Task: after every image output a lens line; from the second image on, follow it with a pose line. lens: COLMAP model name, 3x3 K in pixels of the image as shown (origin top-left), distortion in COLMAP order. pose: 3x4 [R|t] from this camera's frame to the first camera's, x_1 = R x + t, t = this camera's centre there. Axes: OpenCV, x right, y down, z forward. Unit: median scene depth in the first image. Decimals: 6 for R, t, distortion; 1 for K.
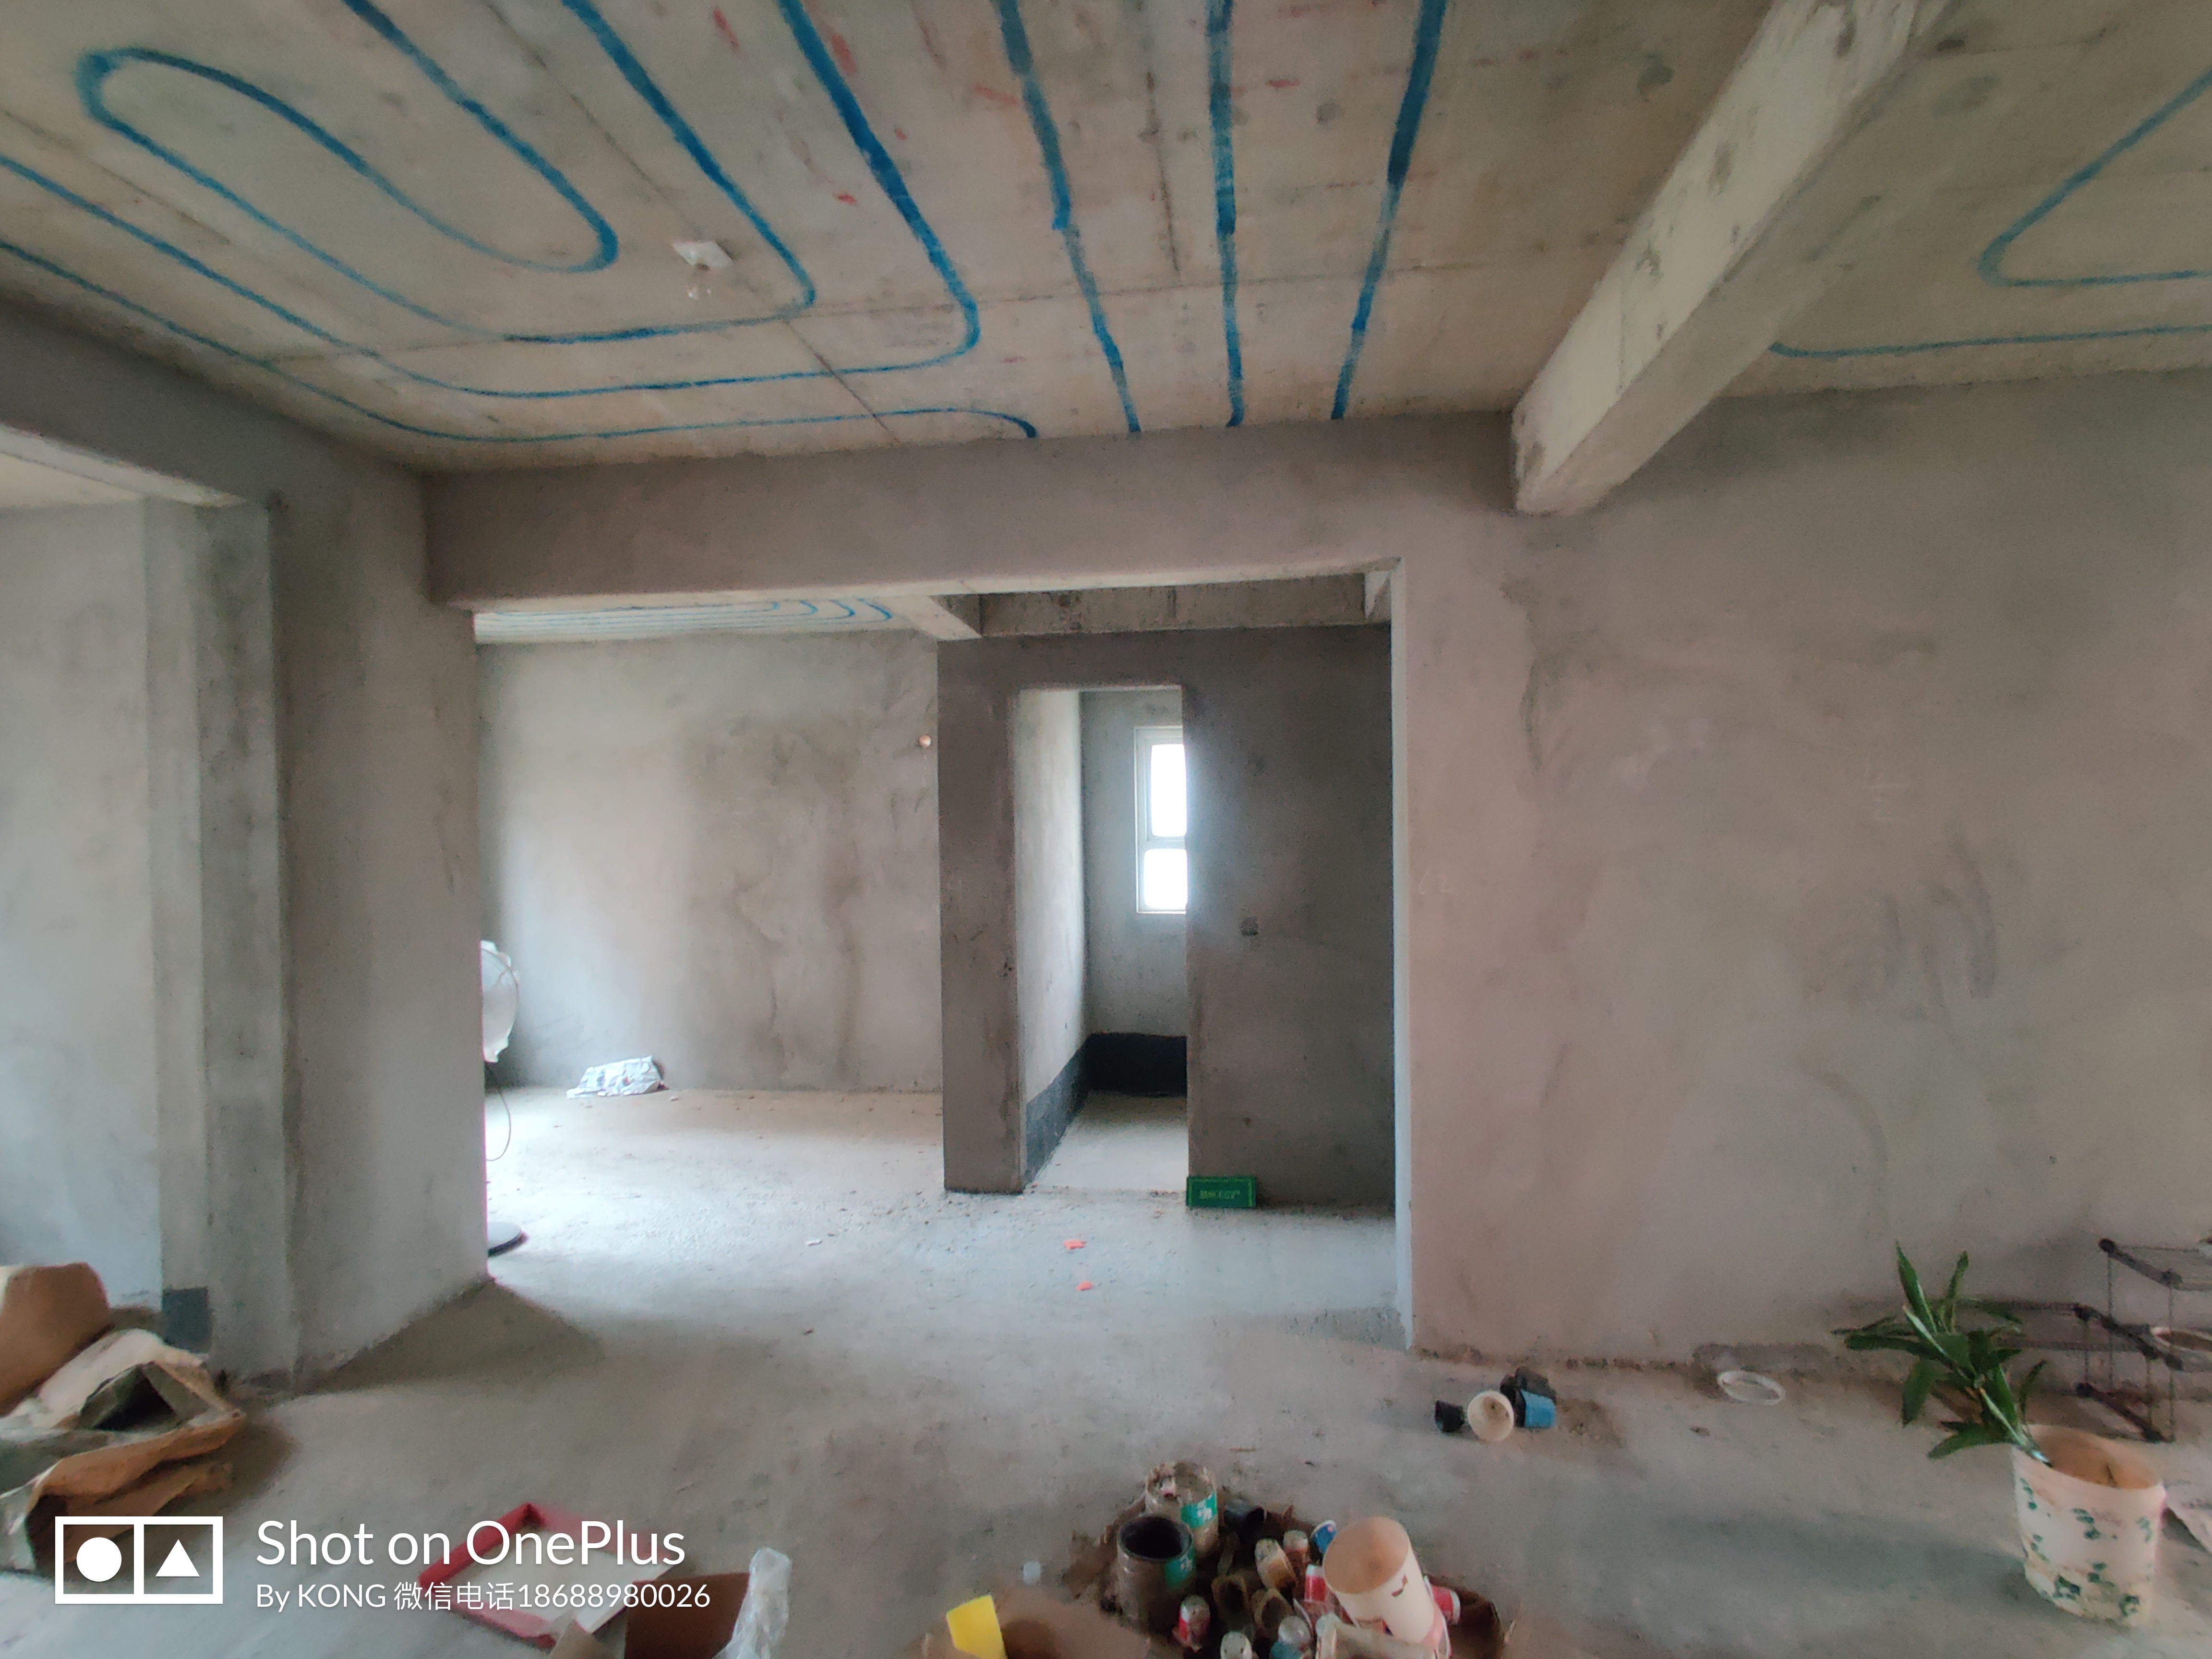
lens RADIAL K [[1096.8, 0, 1123.2], [0, 1096.8, 821.7], [0, 0, 1]] dist [-0.004533, 0.007380]
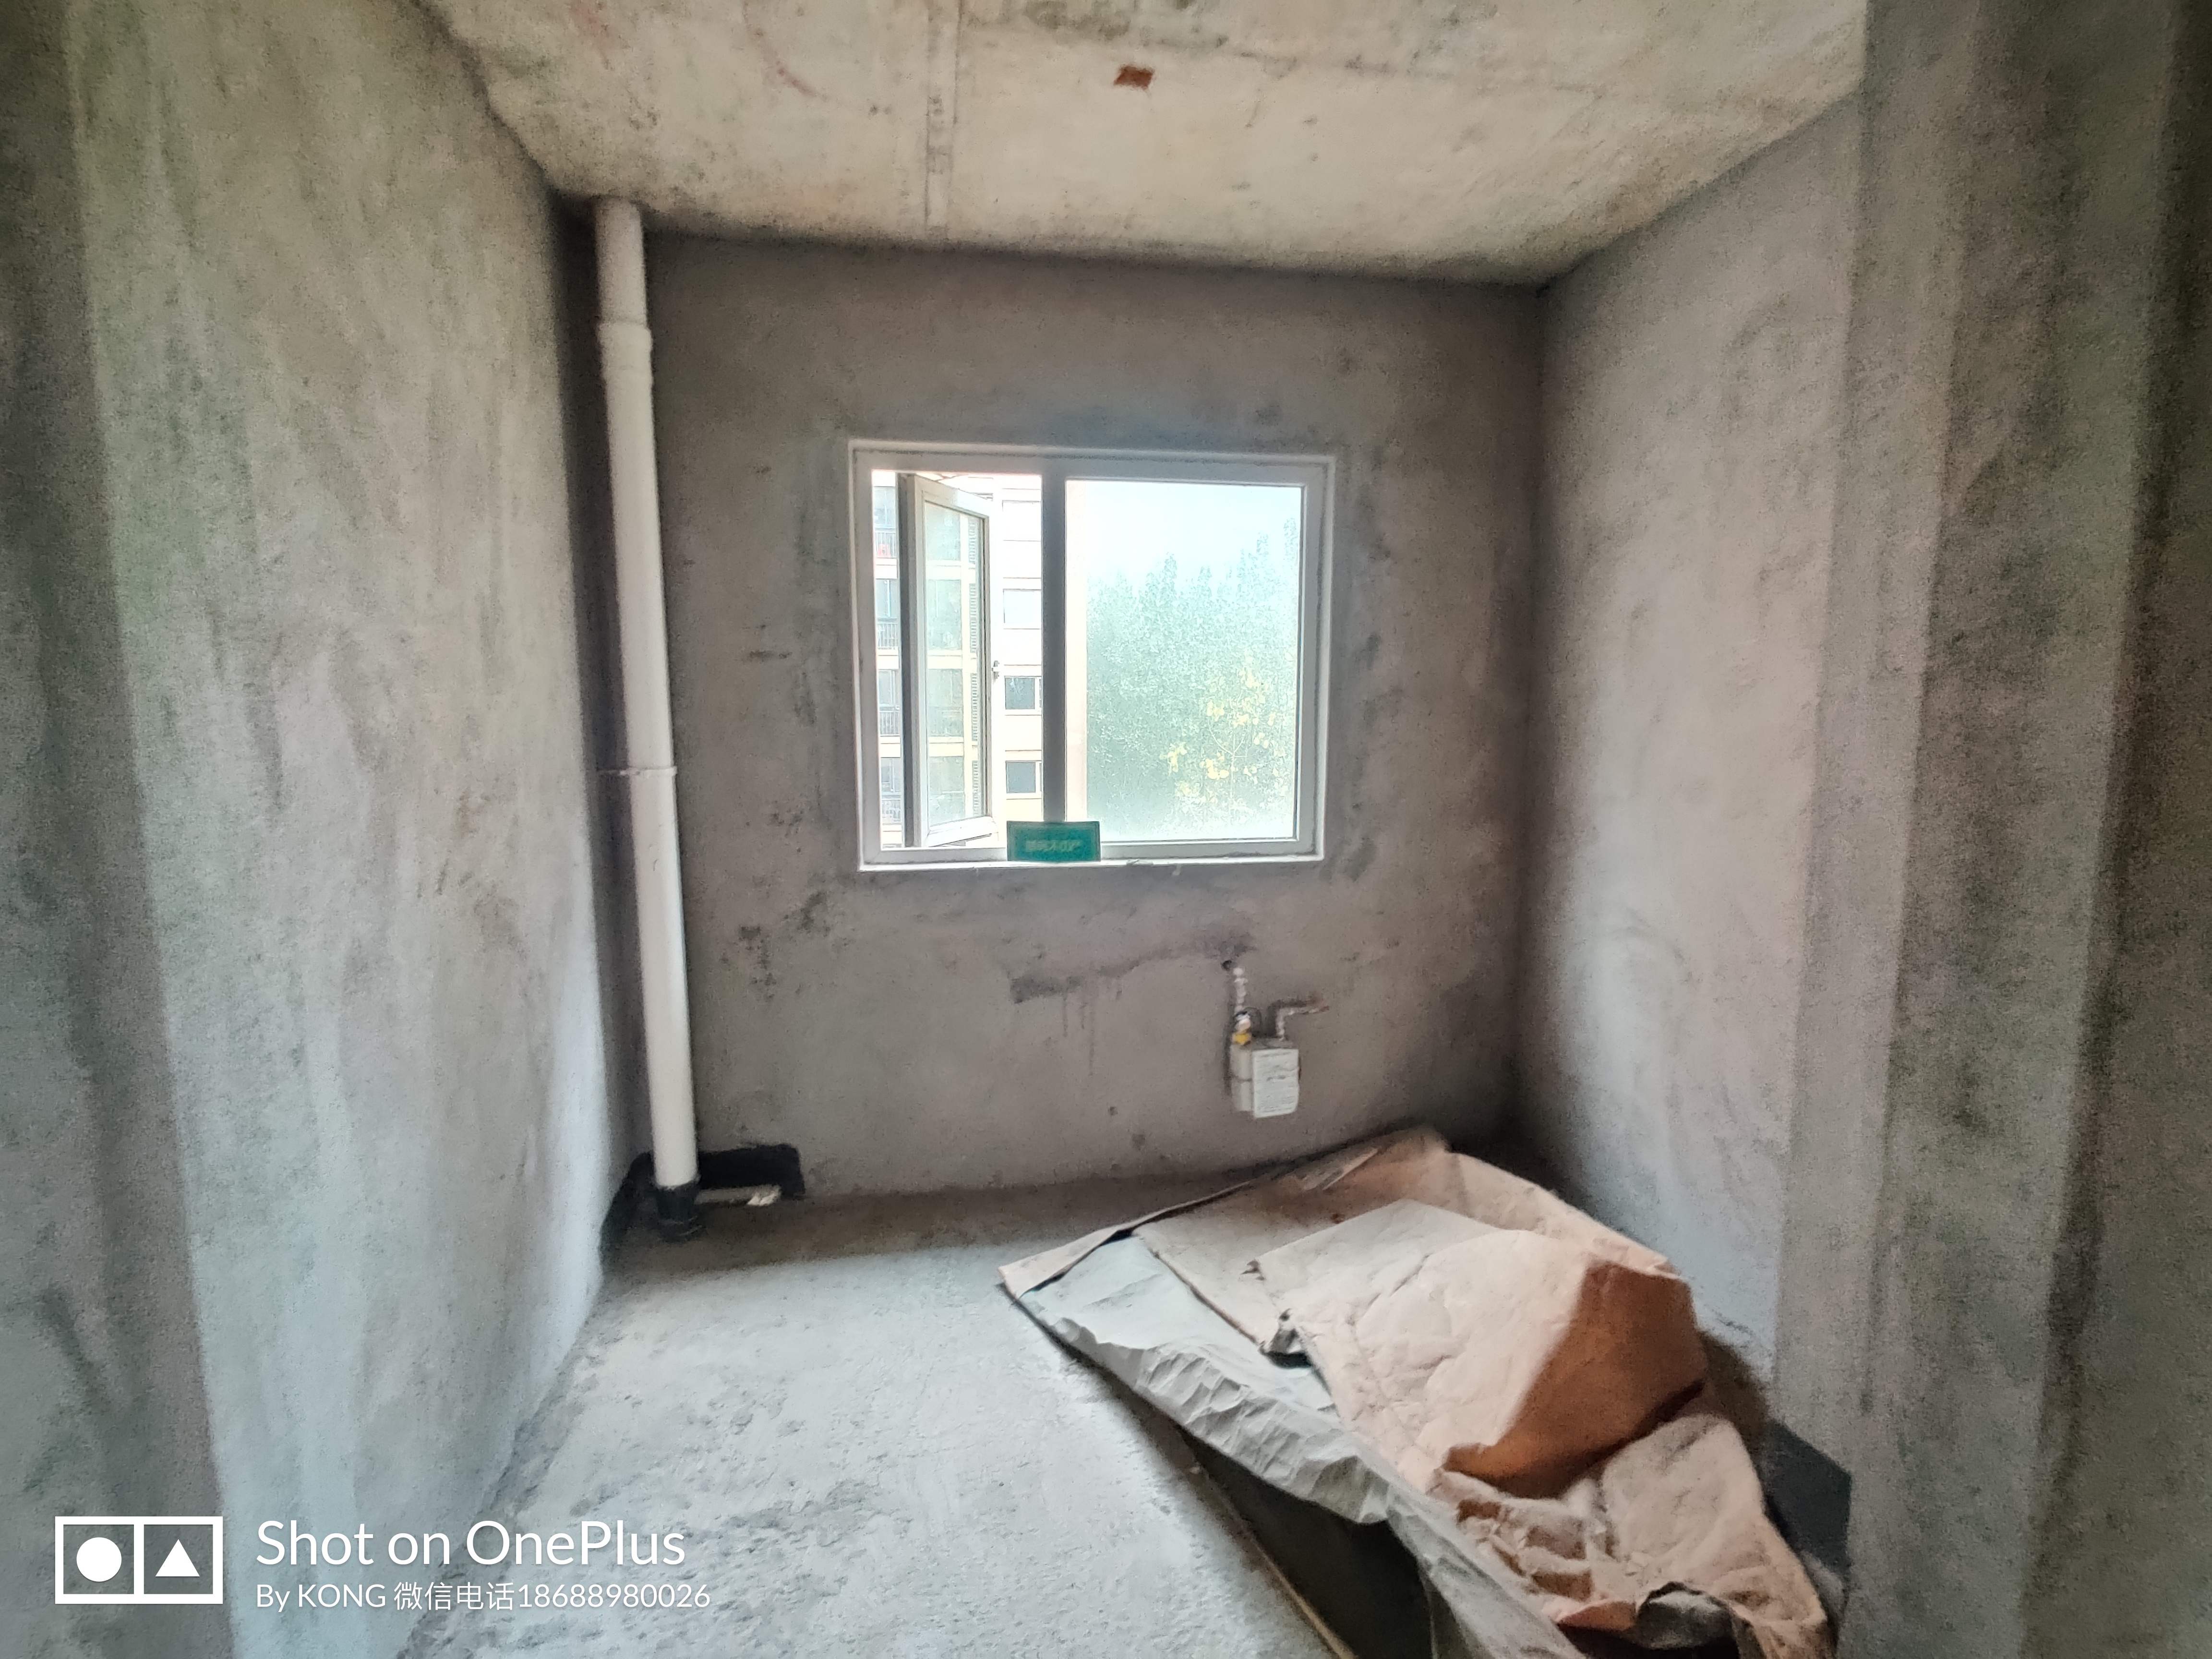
lens RADIAL K [[1096.8, 0, 1115.7], [0, 1096.8, 831.4], [0, 0, 1]] dist [-0.004533, 0.007380]
pose [[0.296225, 0.138281, -0.945055, -0.401355], [-0.000808, 0.989500, 0.144530, 0.016704], [0.955118, -0.042050, 0.293226, 0.431294]]
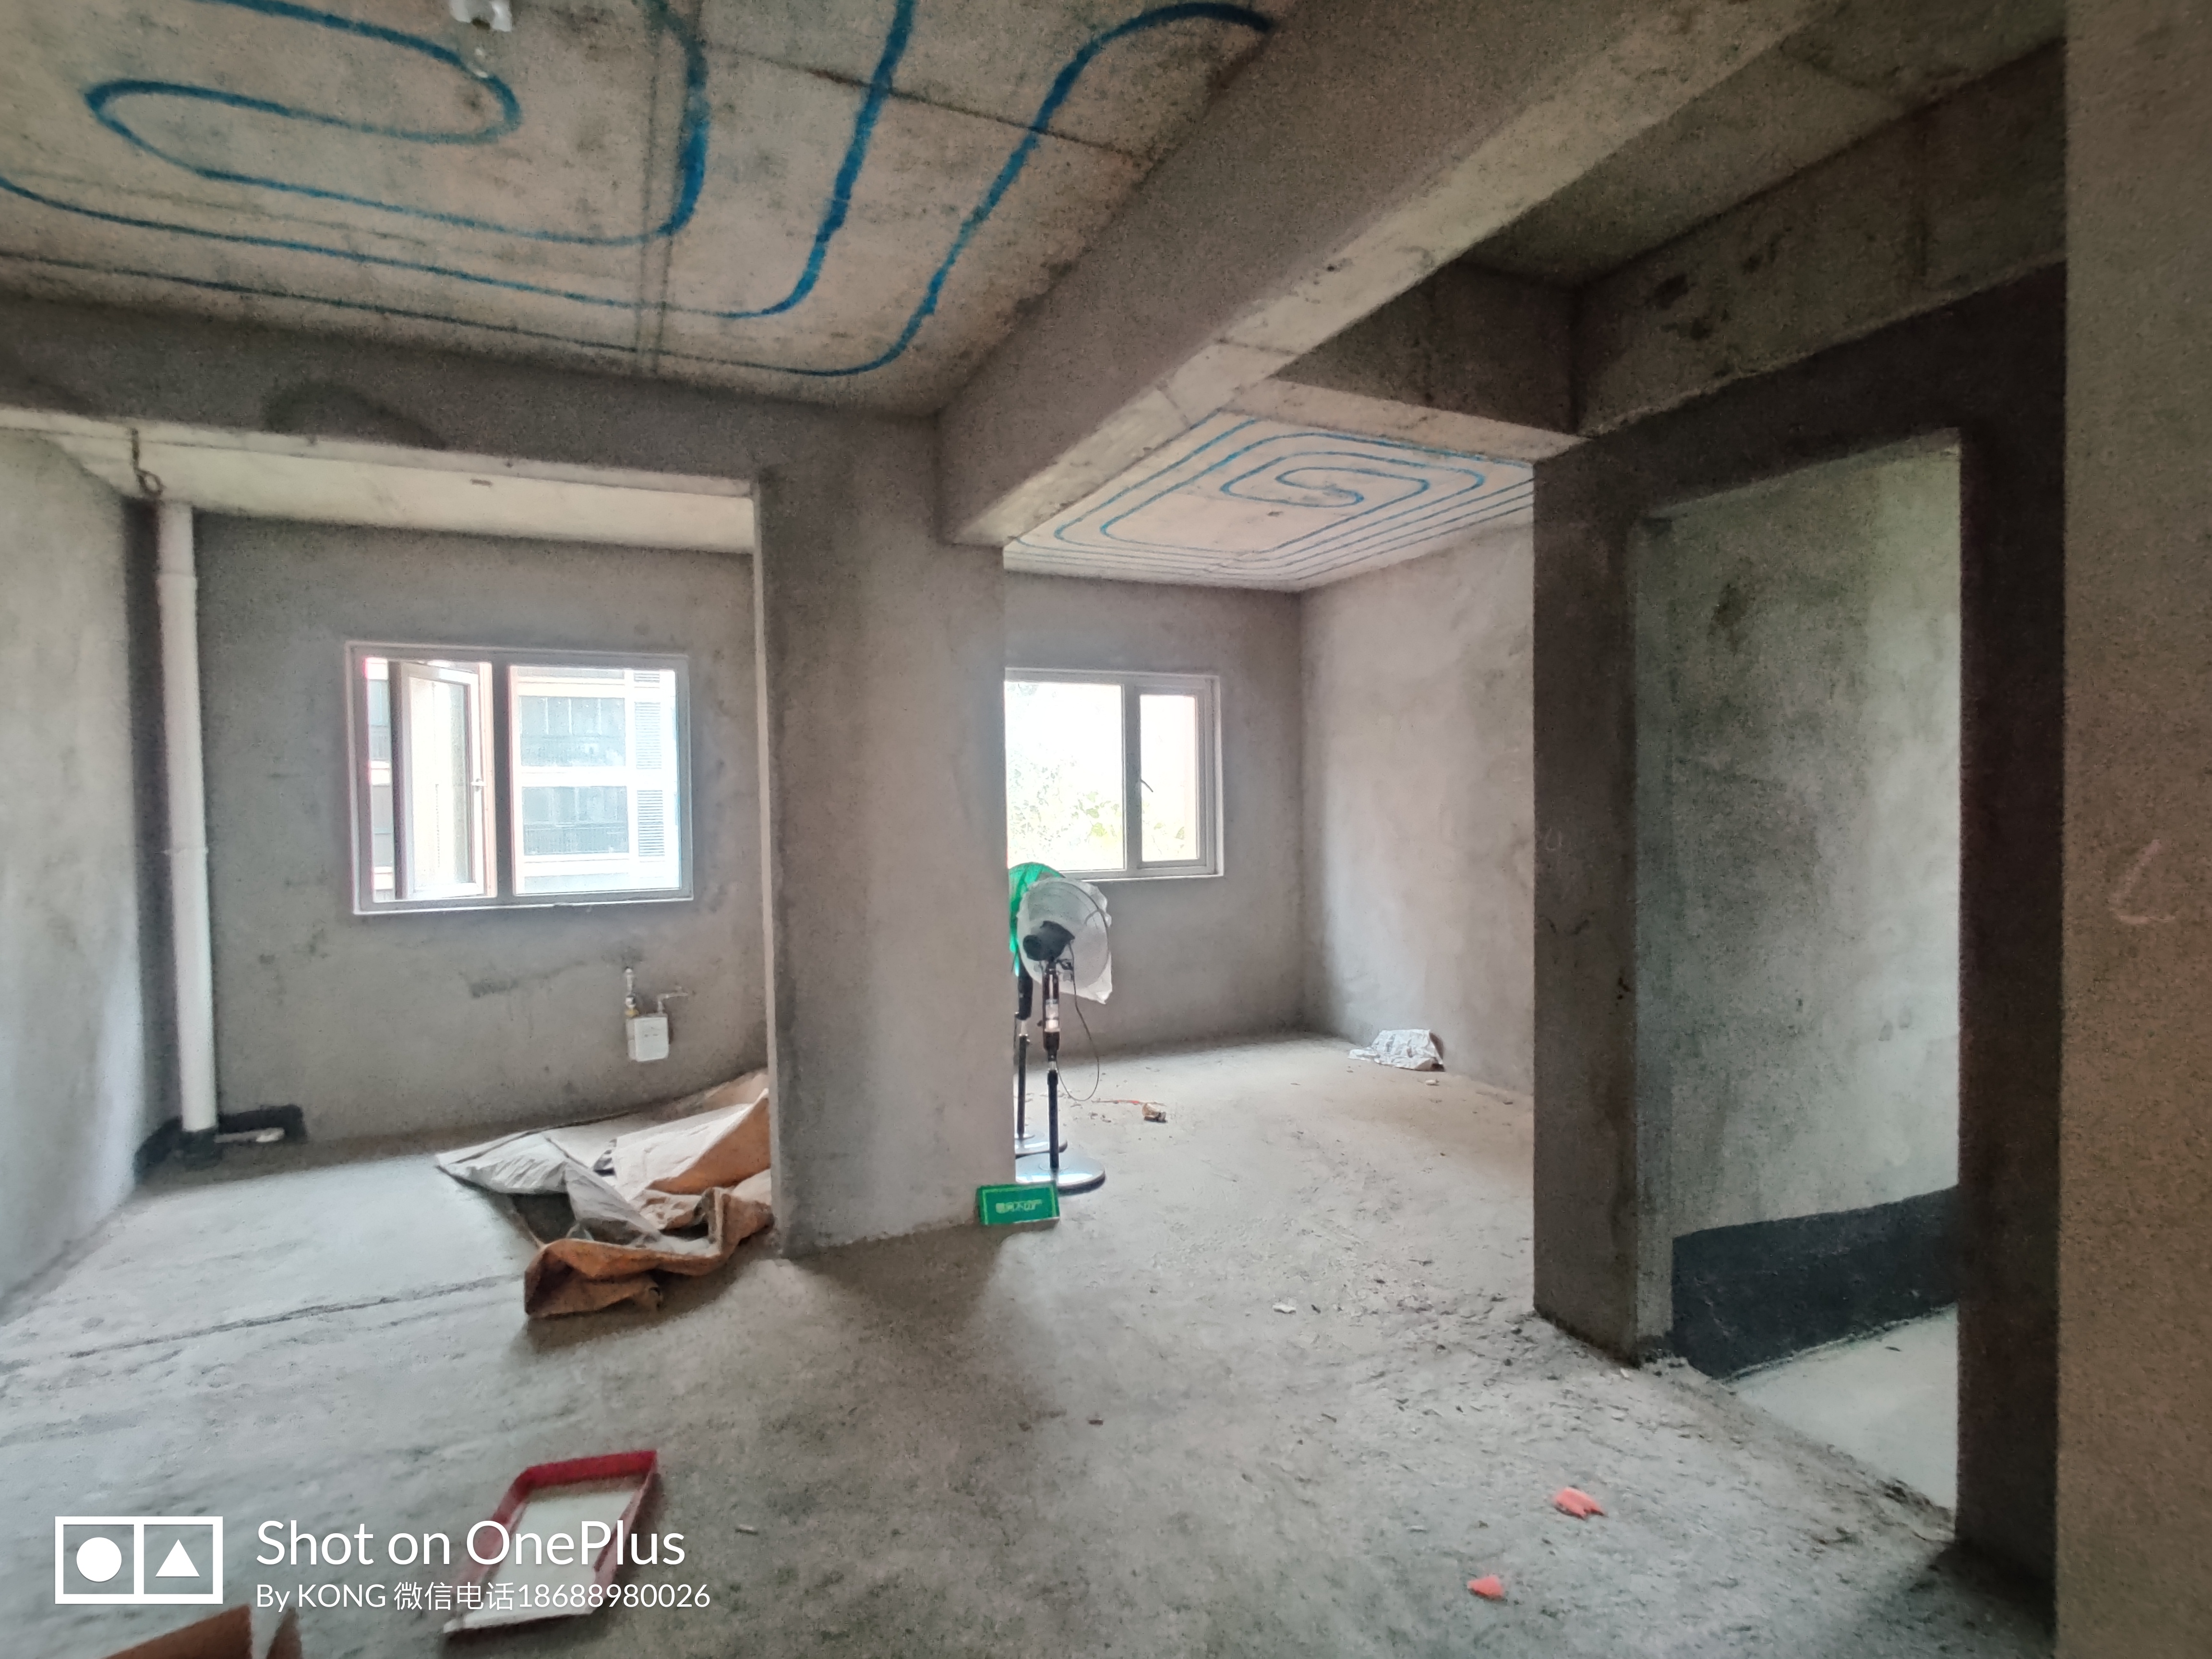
lens RADIAL K [[1096.8, 0, 1118.0], [0, 1096.8, 822.4], [0, 0, 1]] dist [-0.004533, 0.007380]
pose [[0.530654, 0.022767, -0.847283, 0.321299], [0.010710, 0.999379, 0.033561, 0.026337], [0.847521, -0.026884, 0.530081, 0.573136]]
